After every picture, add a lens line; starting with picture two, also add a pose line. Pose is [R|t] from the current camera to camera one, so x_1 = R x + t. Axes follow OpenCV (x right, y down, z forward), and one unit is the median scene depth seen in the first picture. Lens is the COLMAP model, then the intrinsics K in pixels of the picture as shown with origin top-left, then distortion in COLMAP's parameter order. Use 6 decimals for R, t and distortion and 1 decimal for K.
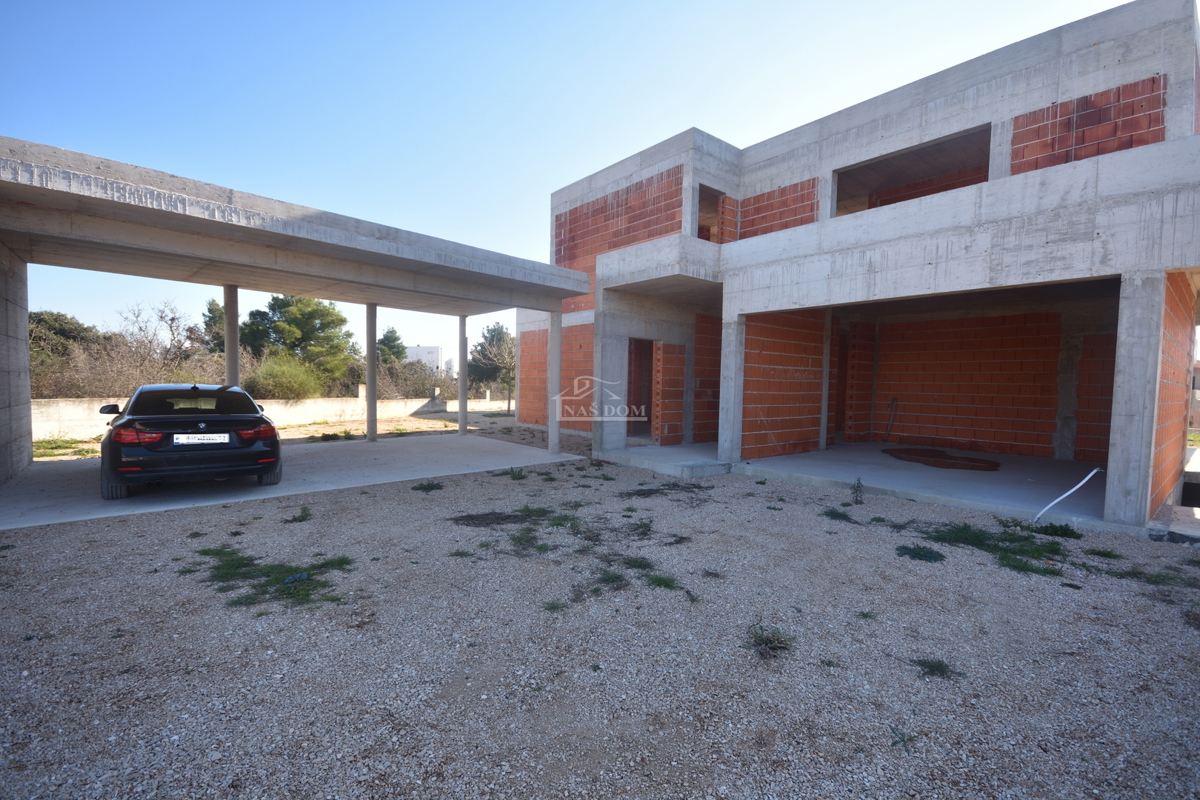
lens RADIAL K [[526.3, 0, 598.0], [0, 526.3, 408.0], [0, 0, 1]] dist [0.010116, -0.012360]
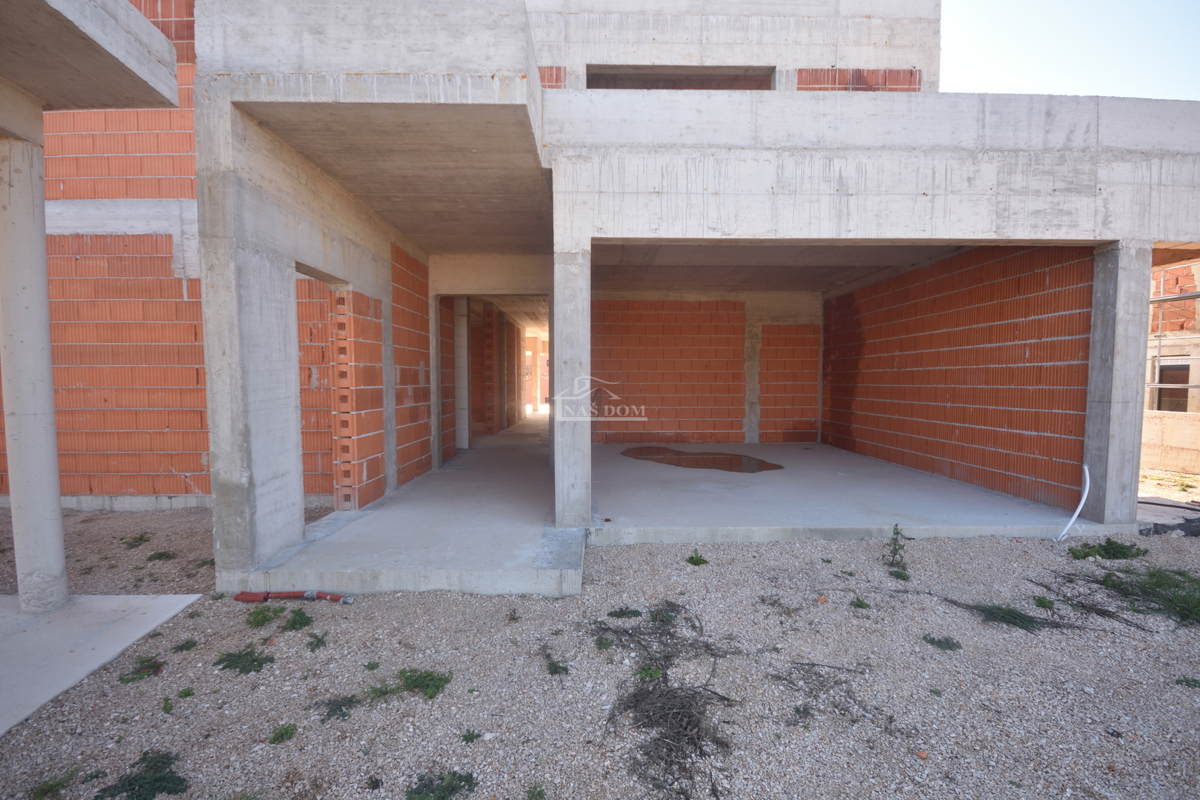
lens RADIAL K [[526.3, 0, 600.0], [0, 526.3, 412.5], [0, 0, 1]] dist [0.010116, -0.012360]
pose [[0.617949, -0.068743, 0.783207, -0.175962], [0.050109, 0.997589, 0.048023, -0.041384], [-0.784620, 0.009570, 0.619904, 0.846082]]
